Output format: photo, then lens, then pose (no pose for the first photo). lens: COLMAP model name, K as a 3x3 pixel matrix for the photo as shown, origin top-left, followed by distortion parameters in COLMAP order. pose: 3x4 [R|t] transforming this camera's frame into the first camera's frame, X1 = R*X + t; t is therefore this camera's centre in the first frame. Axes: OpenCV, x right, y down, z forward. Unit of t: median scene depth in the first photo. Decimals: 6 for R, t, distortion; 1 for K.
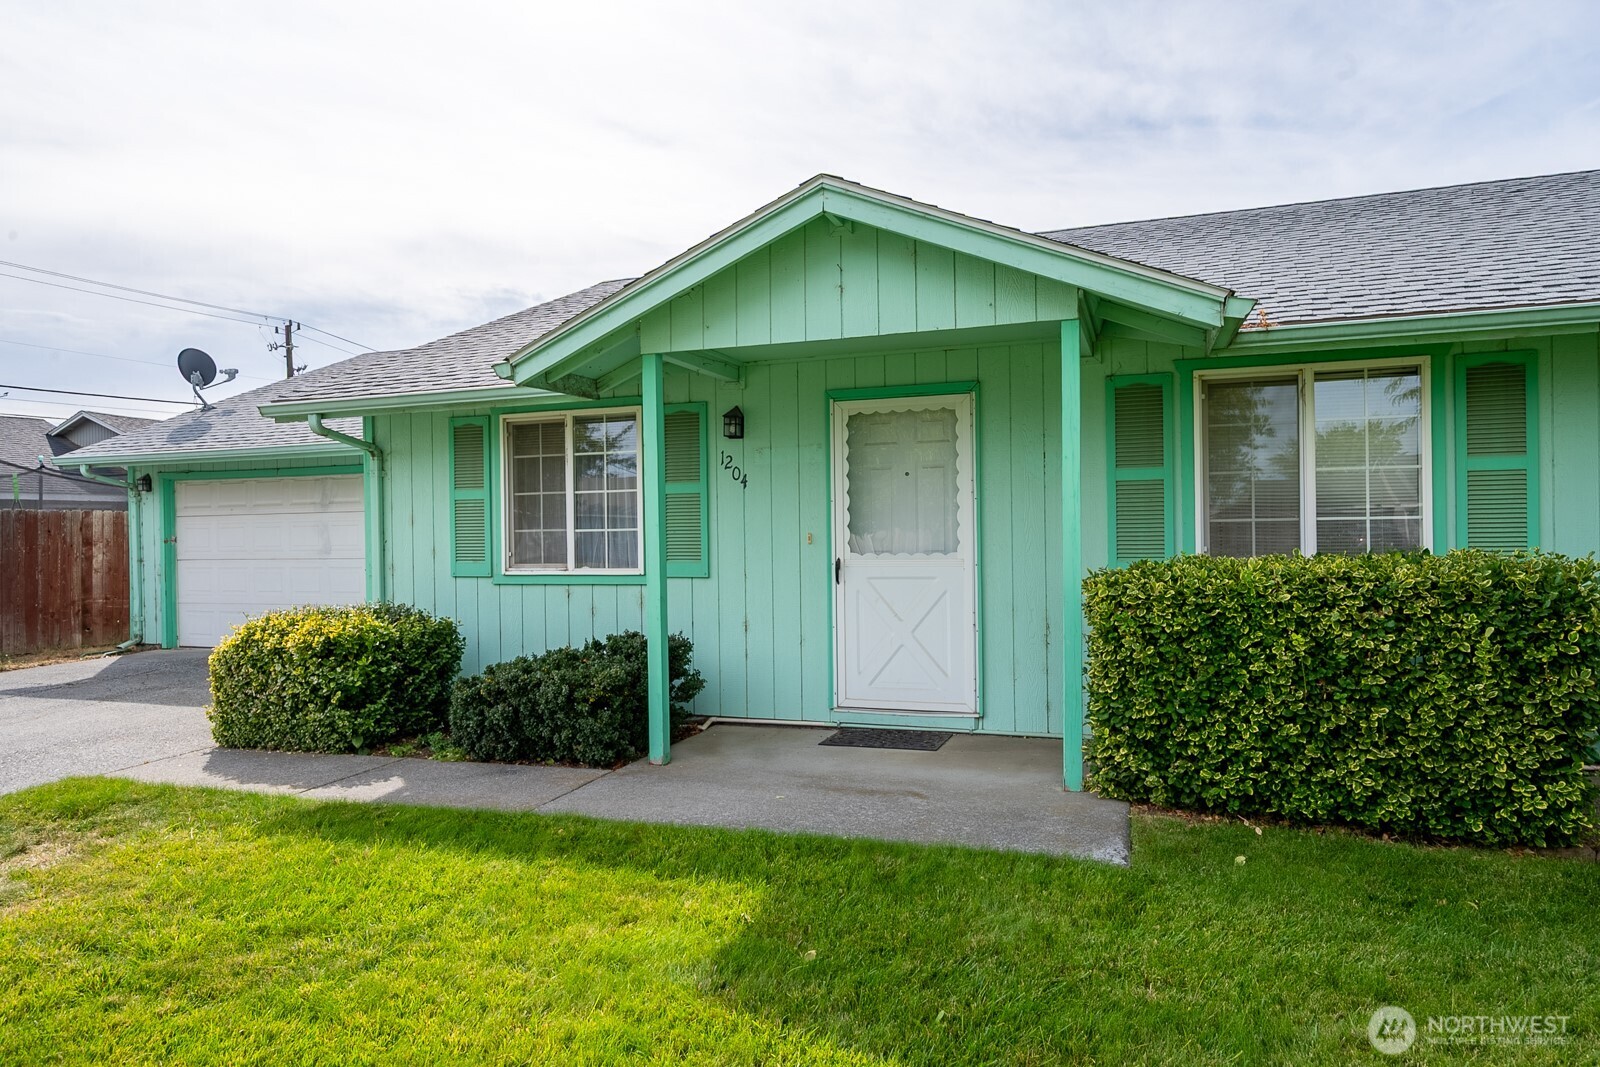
lens RADIAL K [[976.6, 0, 798.1], [0, 976.6, 534.3], [0, 0, 1]] dist [0.006315, 0.002069]
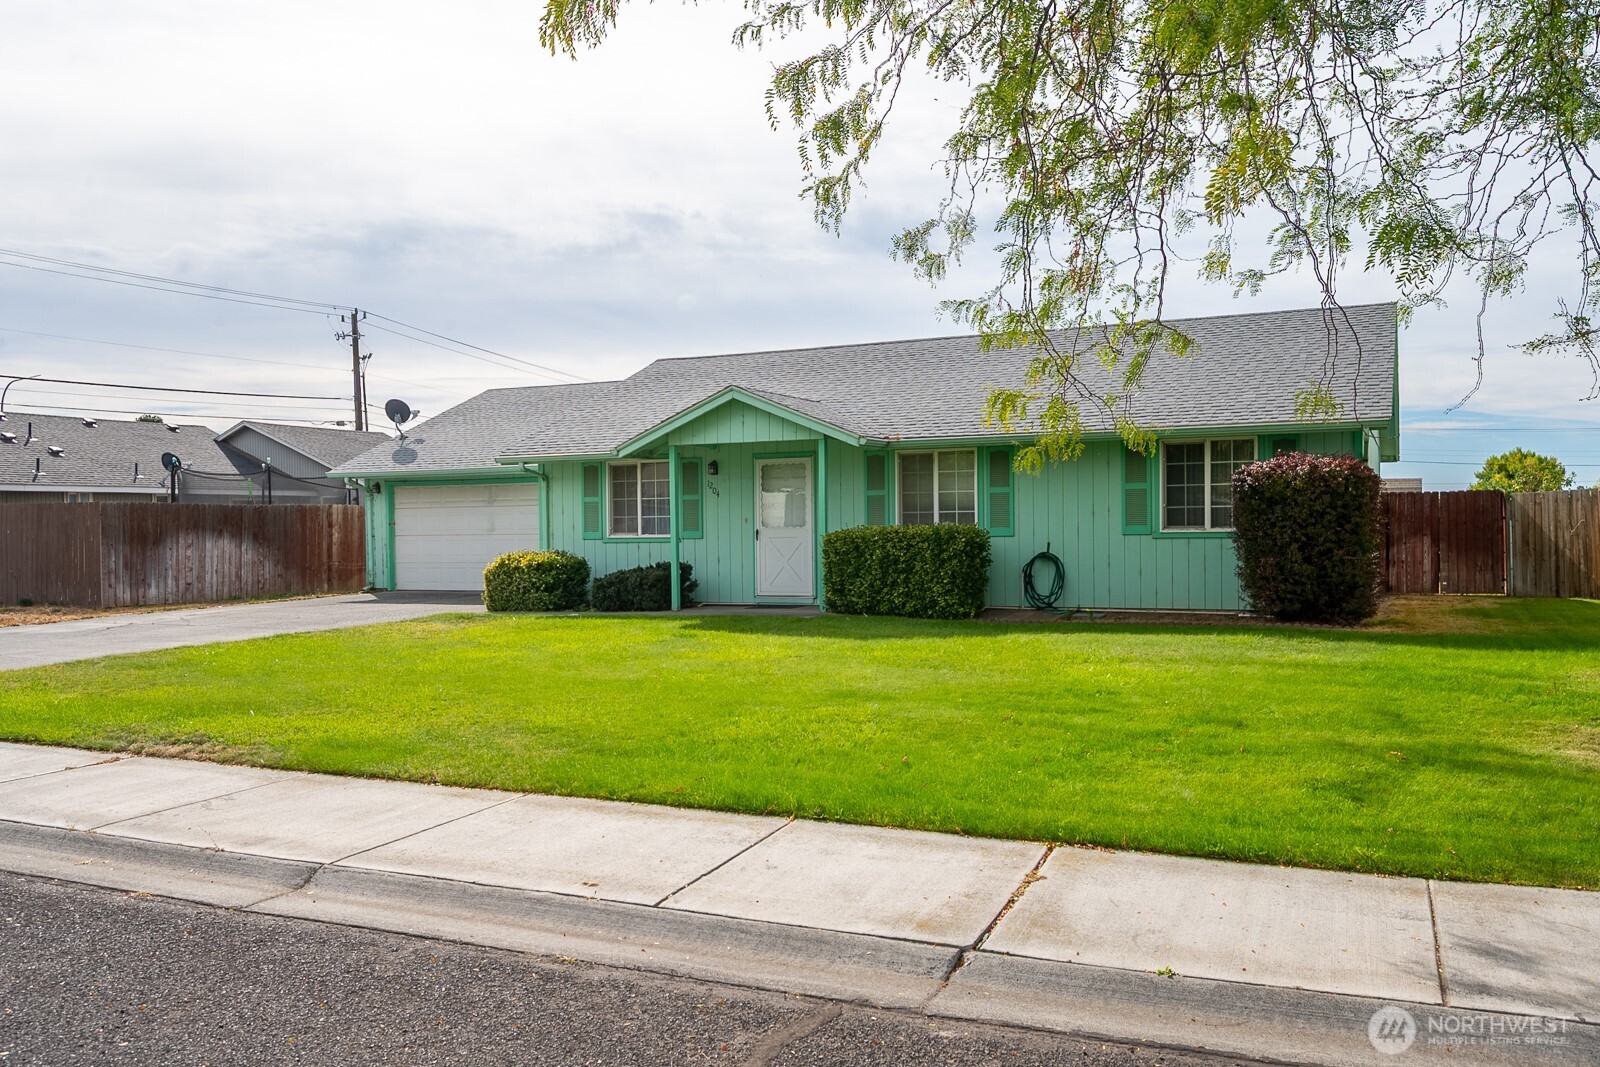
lens RADIAL K [[1273.3, 0, 801.1], [0, 1273.3, 535.4], [0, 0, 1]] dist [-0.002695, -0.000613]
pose [[0.995577, 0.002745, -0.093908, 0.379560], [-0.002127, 0.999975, 0.006685, 0.017356], [0.093924, -0.006456, 0.995558, -1.736278]]
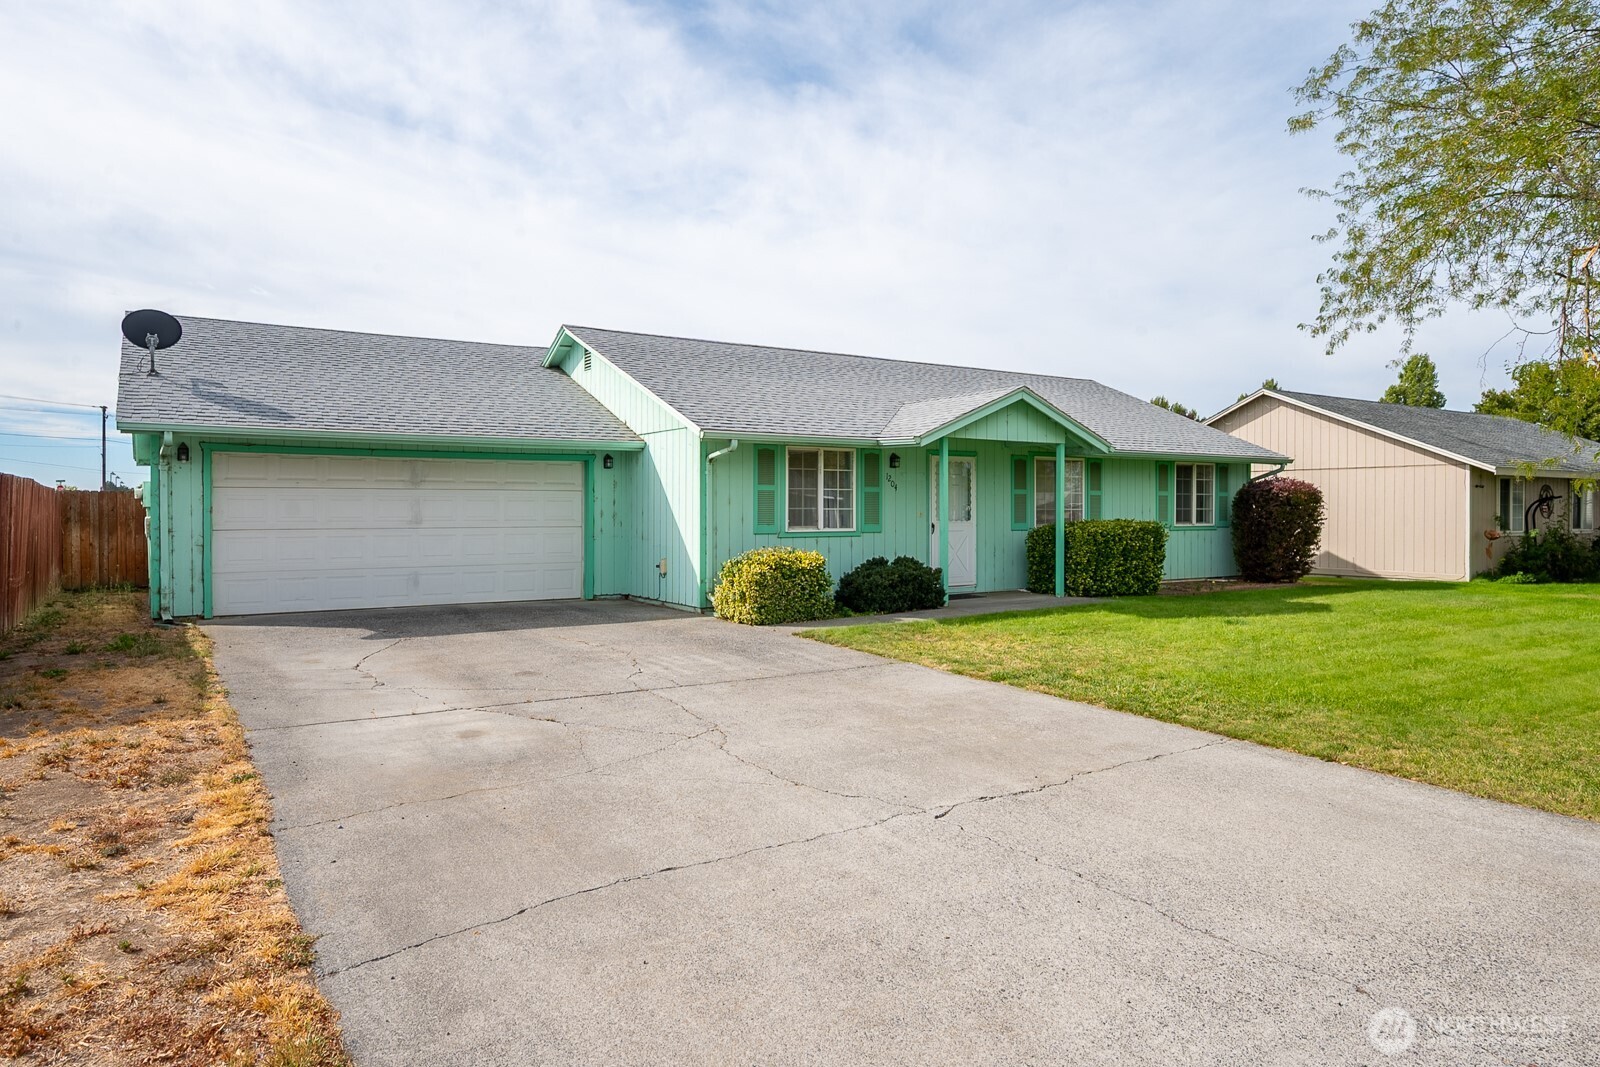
lens RADIAL K [[1163.1, 0, 797.8], [0, 1163.1, 527.7], [0, 0, 1]] dist [0.004576, 0.001641]
pose [[0.585559, 0.001940, 0.810627, -2.158847], [-0.007319, 0.999969, 0.002894, 0.027387], [-0.810597, -0.007627, 0.585555, -0.315127]]
